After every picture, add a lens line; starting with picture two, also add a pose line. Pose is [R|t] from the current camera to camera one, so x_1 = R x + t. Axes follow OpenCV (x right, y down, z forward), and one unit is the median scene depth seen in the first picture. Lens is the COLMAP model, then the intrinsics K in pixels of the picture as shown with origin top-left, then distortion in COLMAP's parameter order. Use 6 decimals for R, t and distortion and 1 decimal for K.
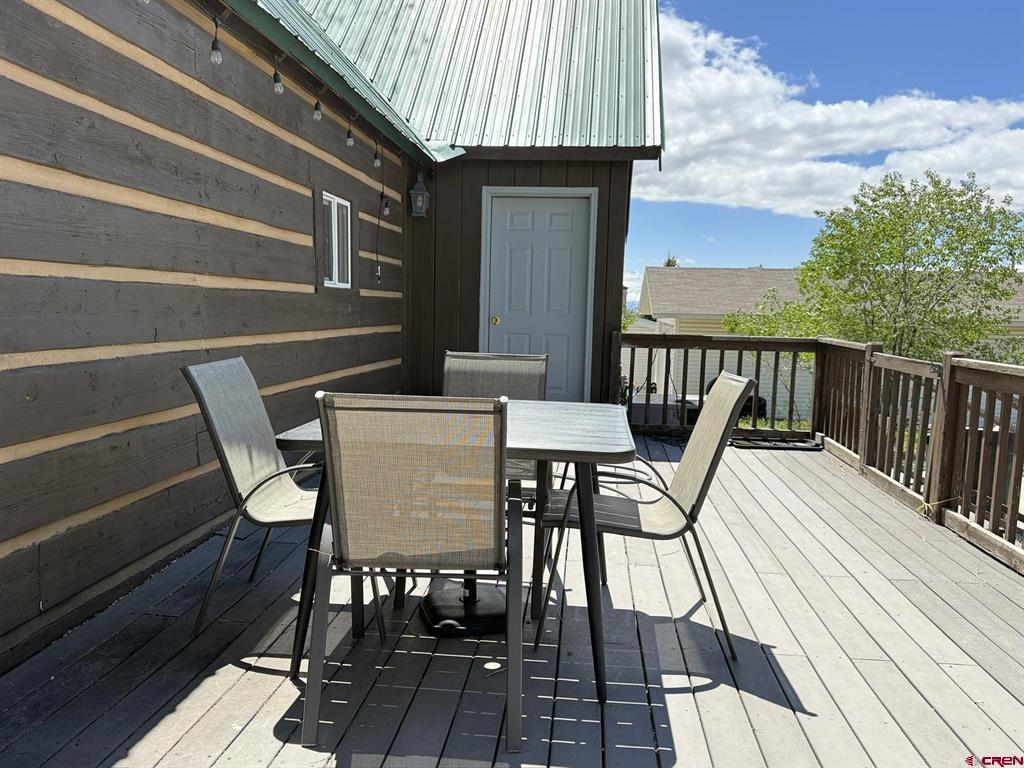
lens RADIAL K [[771.9, 0, 512.0], [0, 771.9, 384.0], [0, 0, 1]] dist [0.115333, -0.221562]
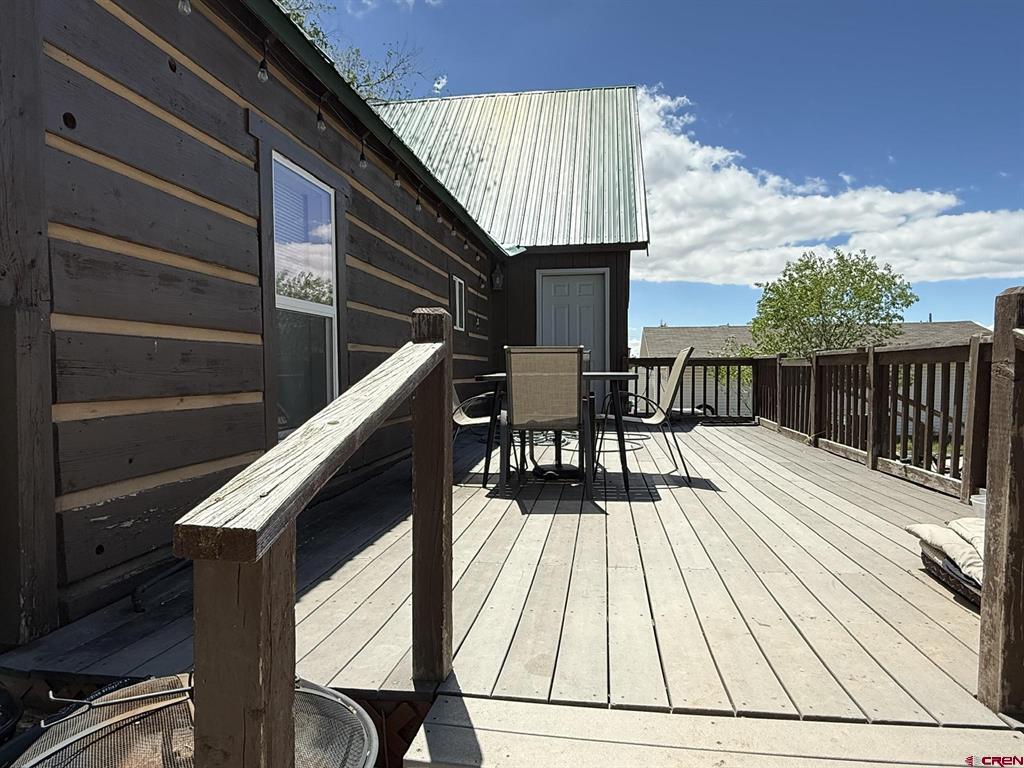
lens RADIAL K [[622.1, 0, 512.0], [0, 622.1, 384.0], [0, 0, 1]] dist [0.000369, 0.000088]
pose [[0.998558, -0.032294, -0.042874, -0.042959], [0.028851, 0.996487, -0.078618, 0.081941], [0.045262, 0.077268, 0.995982, -0.270429]]
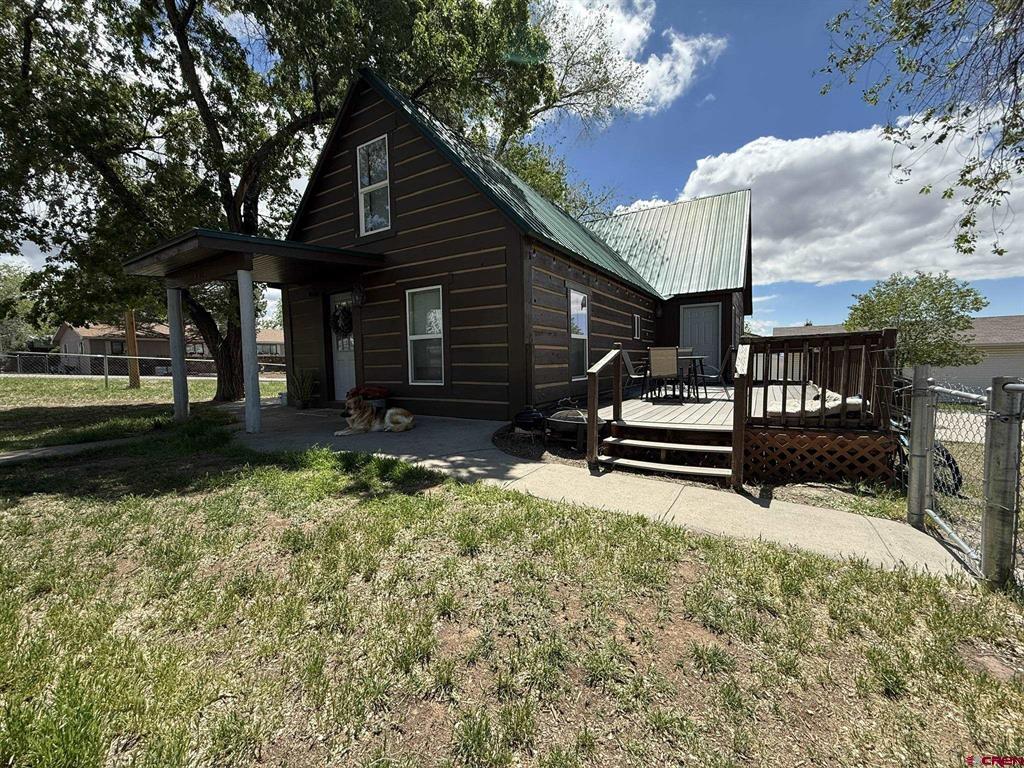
lens RADIAL K [[410.1, 0, 513.6], [0, 410.1, 384.6], [0, 0, 1]] dist [0.000031, -0.000320]
pose [[0.900809, -0.013659, -0.434001, 0.073639], [-0.004797, 0.999131, -0.041403, 0.141722], [0.434189, 0.039378, 0.899960, -0.802599]]
